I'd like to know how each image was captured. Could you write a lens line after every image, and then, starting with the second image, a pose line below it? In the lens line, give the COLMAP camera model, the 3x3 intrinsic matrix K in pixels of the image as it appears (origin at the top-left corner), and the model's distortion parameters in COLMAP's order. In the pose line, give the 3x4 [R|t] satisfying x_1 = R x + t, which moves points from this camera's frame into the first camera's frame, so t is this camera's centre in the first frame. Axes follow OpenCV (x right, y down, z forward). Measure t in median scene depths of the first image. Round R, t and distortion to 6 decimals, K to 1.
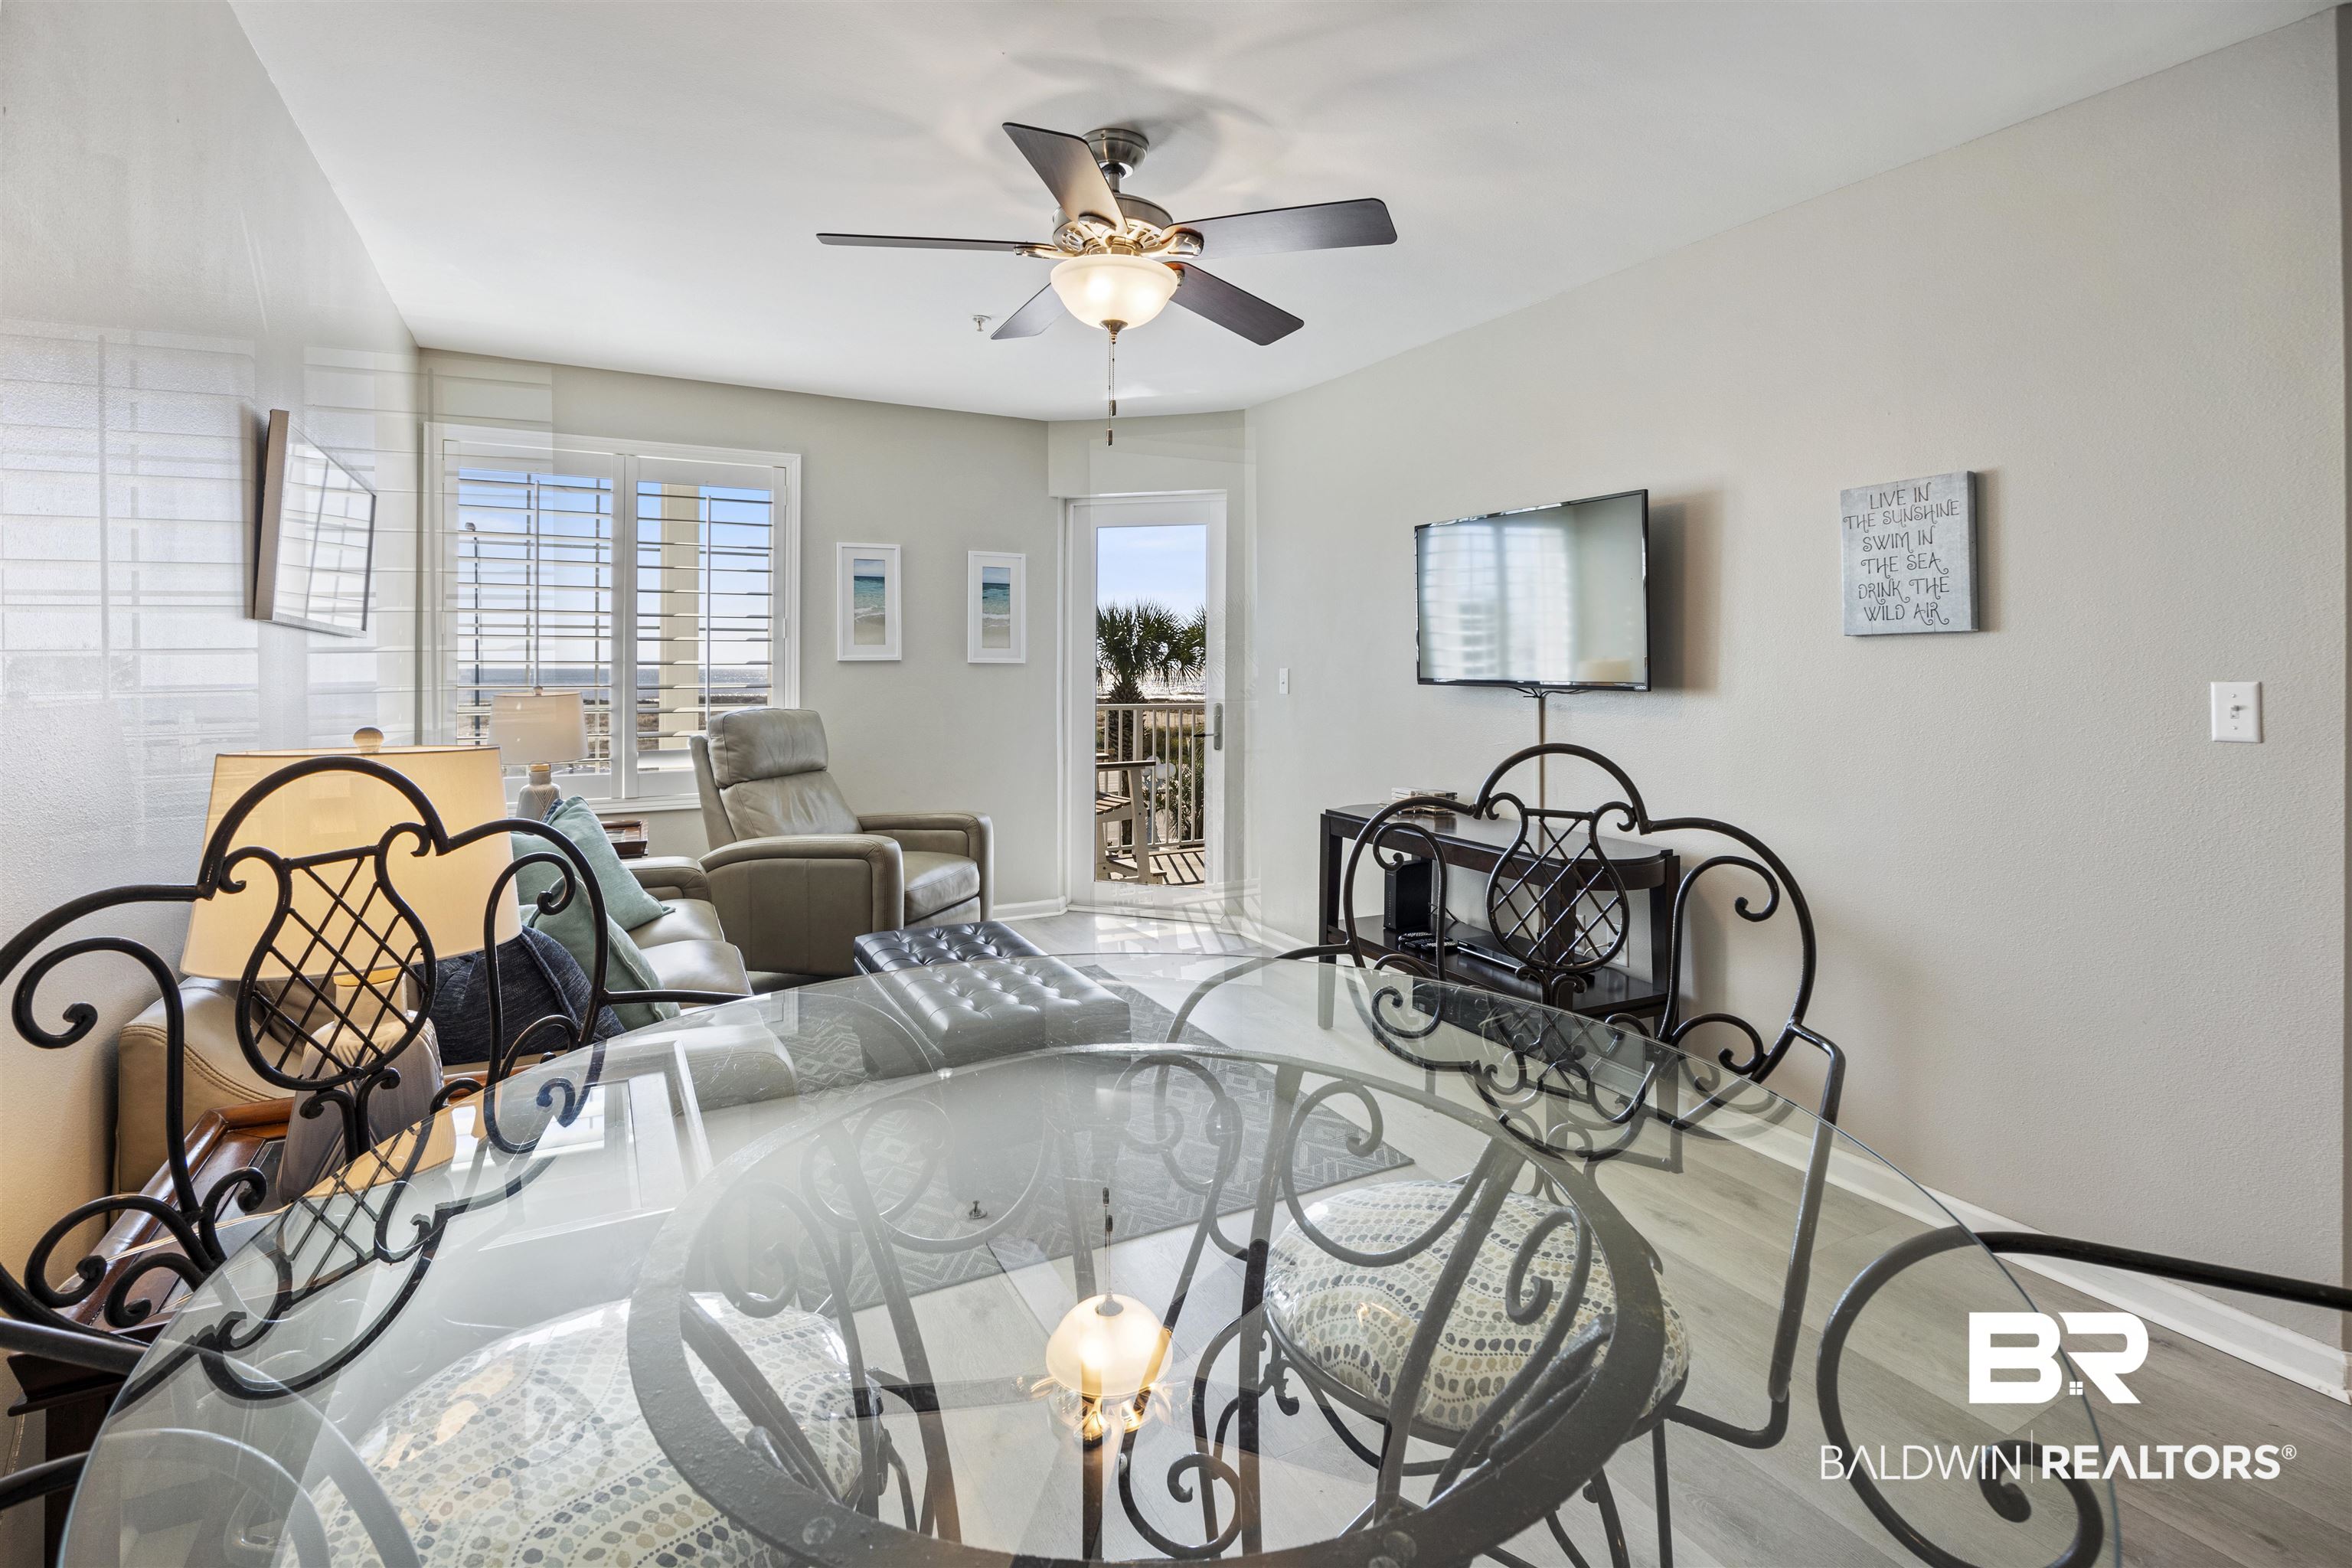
lens RADIAL K [[1064.7, 0, 1145.2], [0, 1064.7, 663.3], [0, 0, 1]] dist [-0.013481, 0.002298]
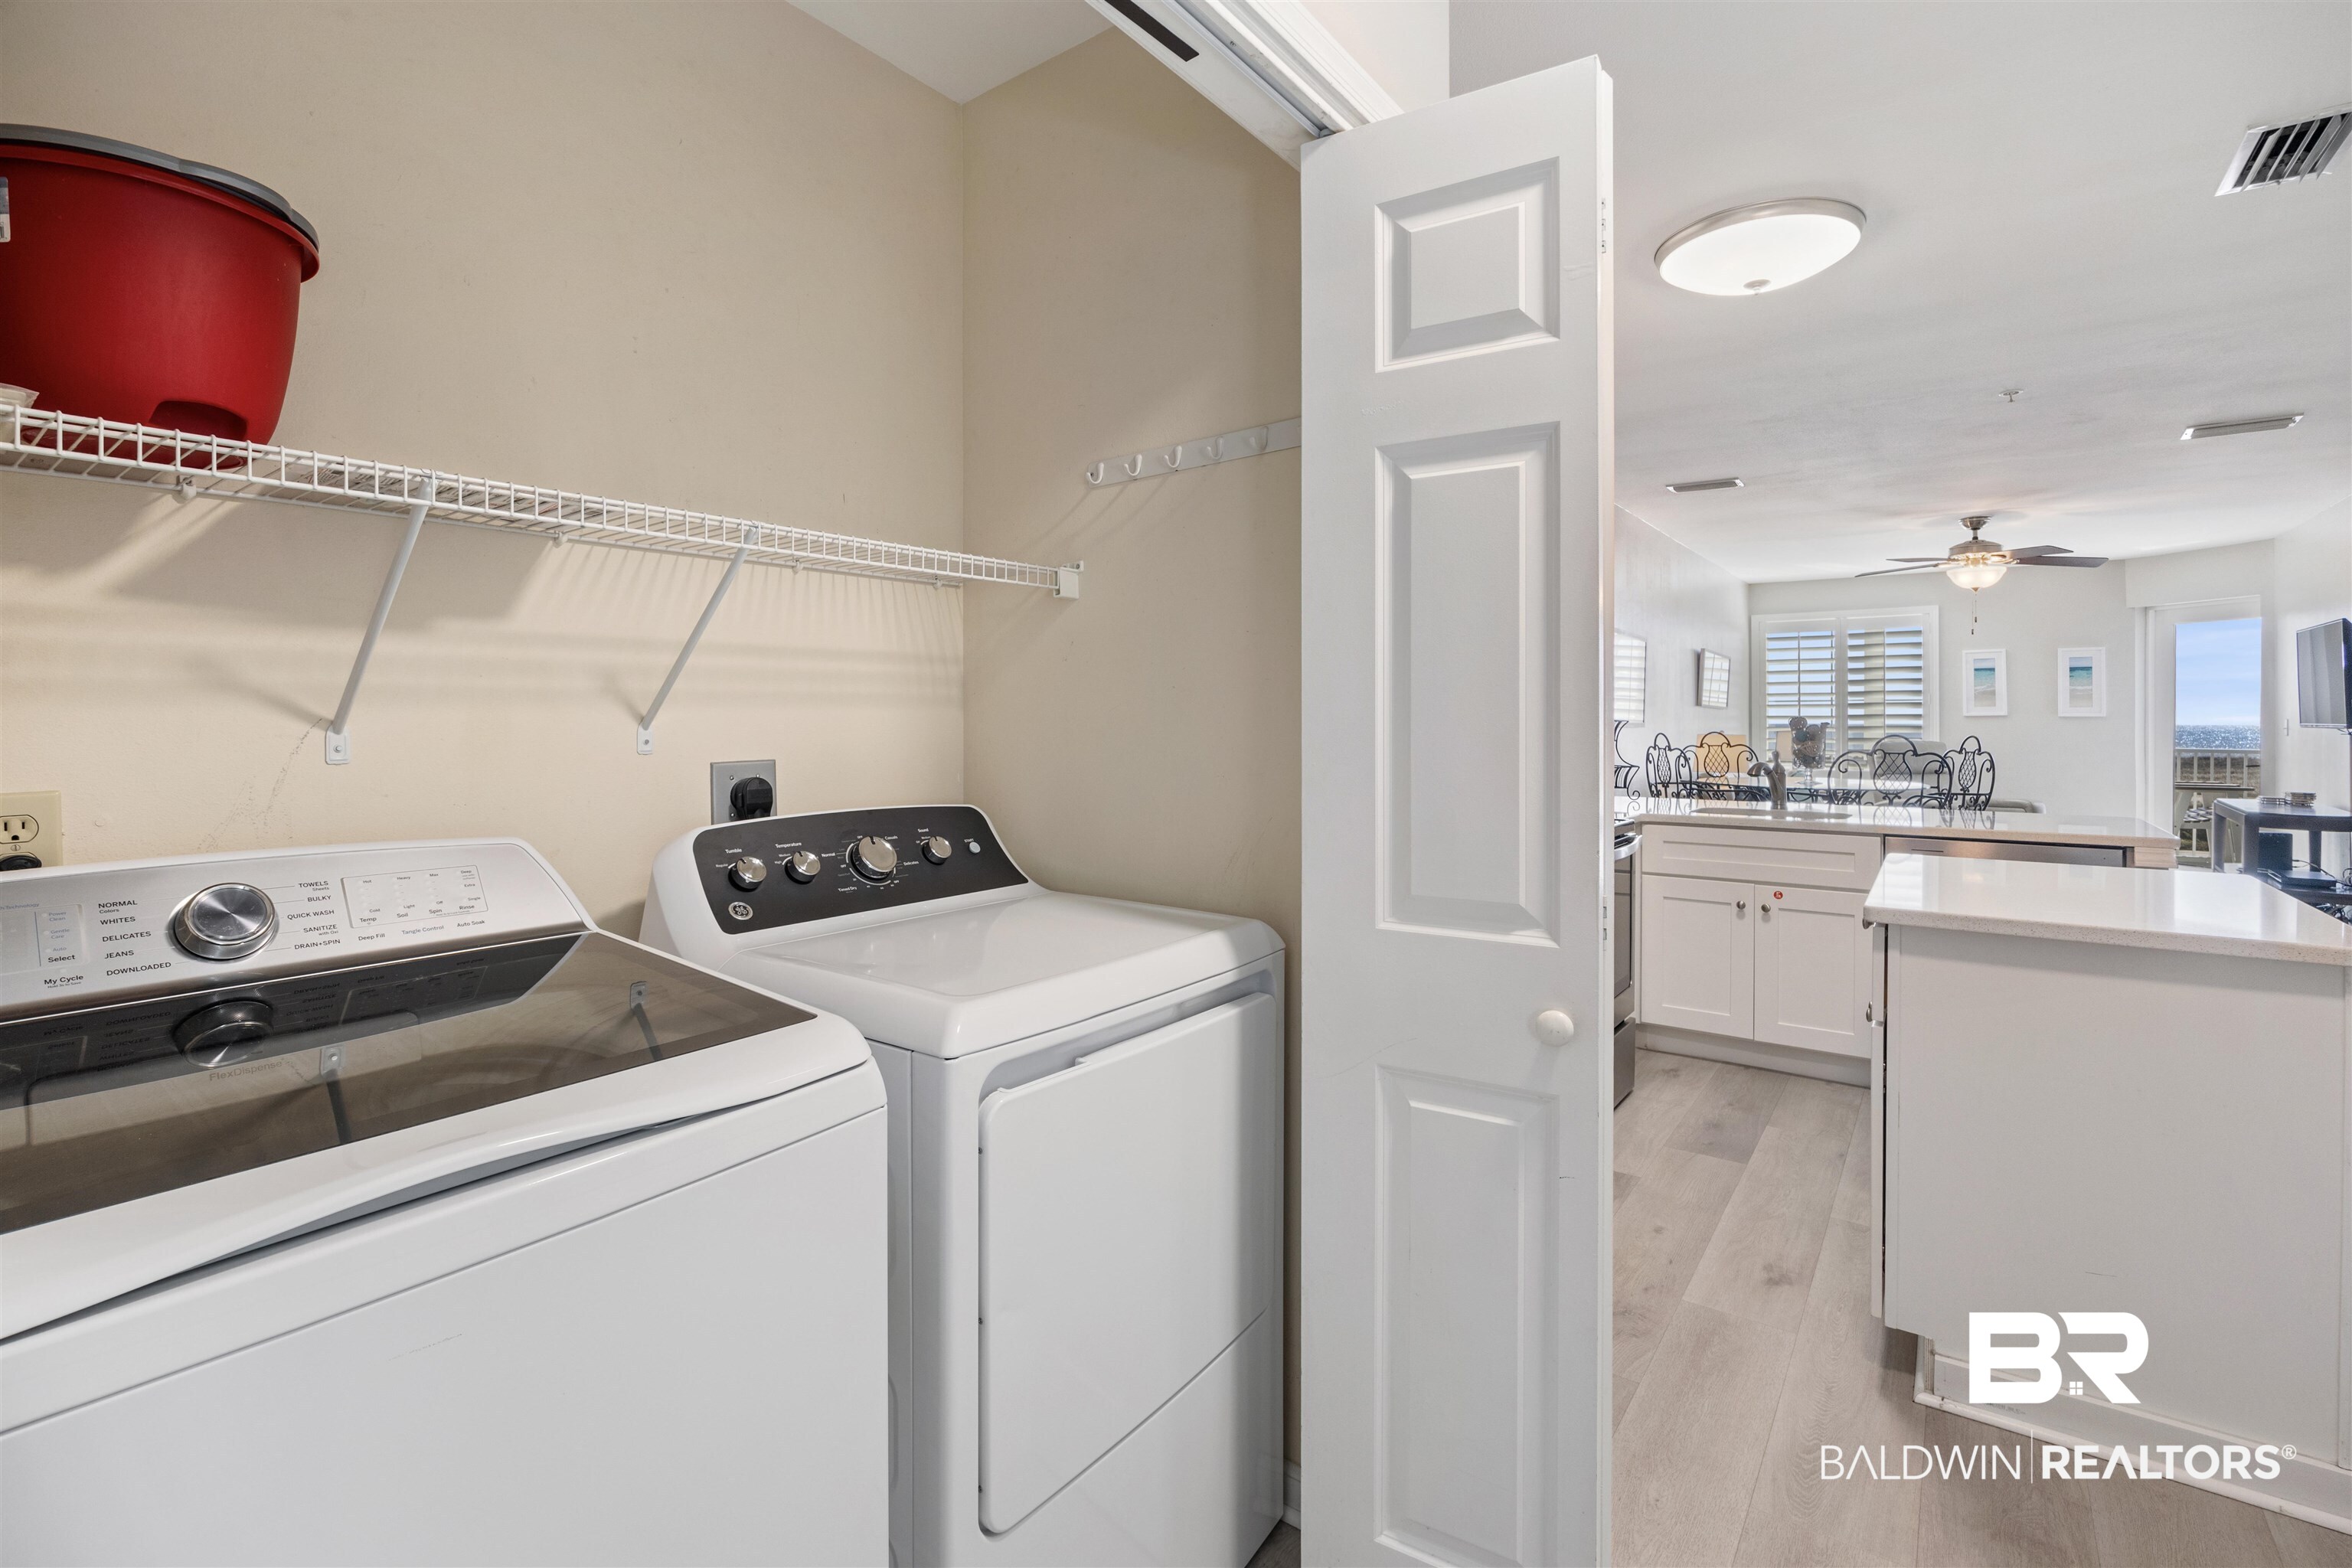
lens RADIAL K [[1064.7, 0, 1203.8], [0, 1064.7, 715.0], [0, 0, 1]] dist [-0.013481, 0.002298]
pose [[0.447464, -0.006880, -0.894275, 0.754992], [0.003024, 0.999976, -0.006180, 0.002820], [0.894297, 0.000061, 0.447474, -0.977143]]
